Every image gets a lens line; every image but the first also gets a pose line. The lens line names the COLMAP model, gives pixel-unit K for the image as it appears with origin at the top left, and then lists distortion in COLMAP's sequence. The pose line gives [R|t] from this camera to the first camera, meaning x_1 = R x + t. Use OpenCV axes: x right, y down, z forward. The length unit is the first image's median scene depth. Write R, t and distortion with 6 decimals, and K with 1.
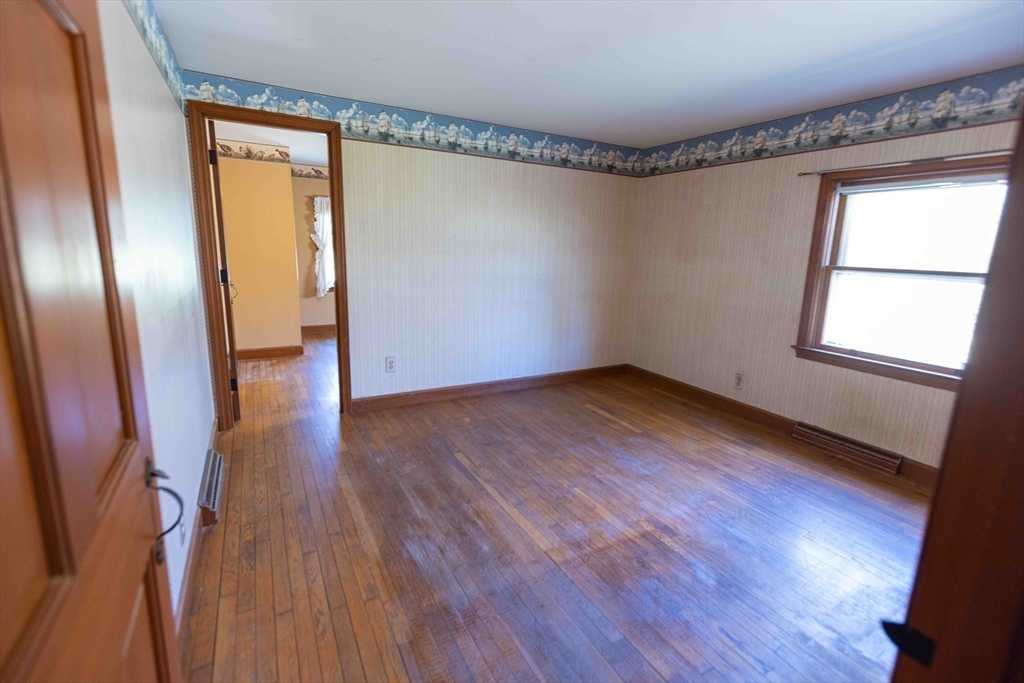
lens RADIAL K [[459.8, 0, 509.3], [0, 459.8, 337.3], [0, 0, 1]] dist [0.004437, 0.000474]
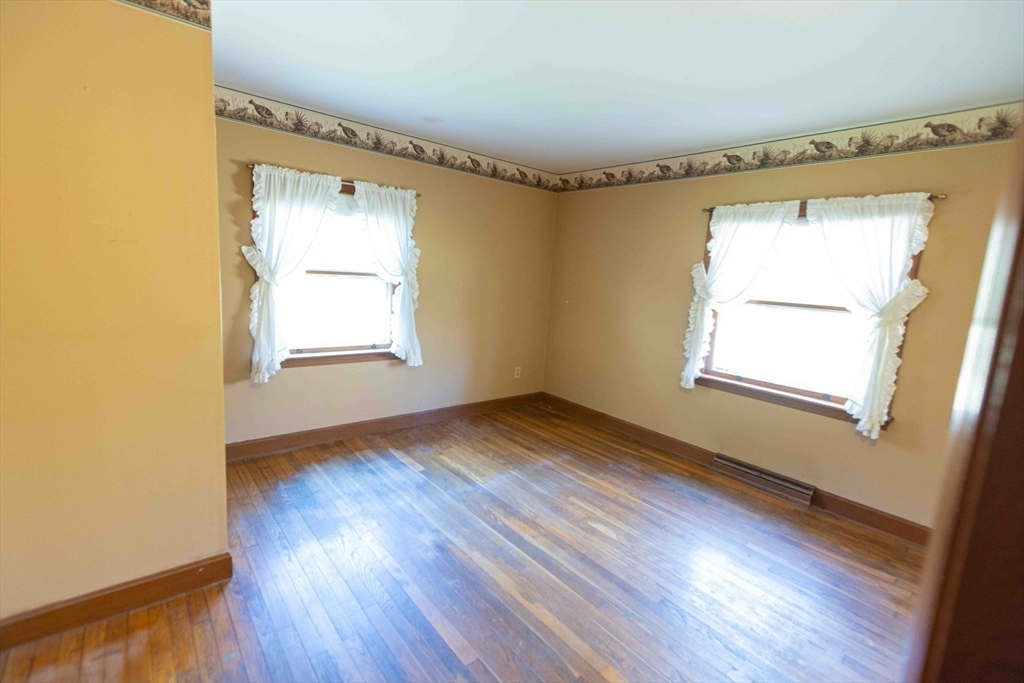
lens RADIAL K [[462.8, 0, 483.4], [0, 462.8, 342.1], [0, 0, 1]] dist [0.040723, 0.000115]
pose [[0.987134, 0.014523, 0.159232, -0.086365], [-0.008708, 0.999271, -0.037158, -0.036571], [-0.159655, 0.035293, 0.986542, 0.163516]]
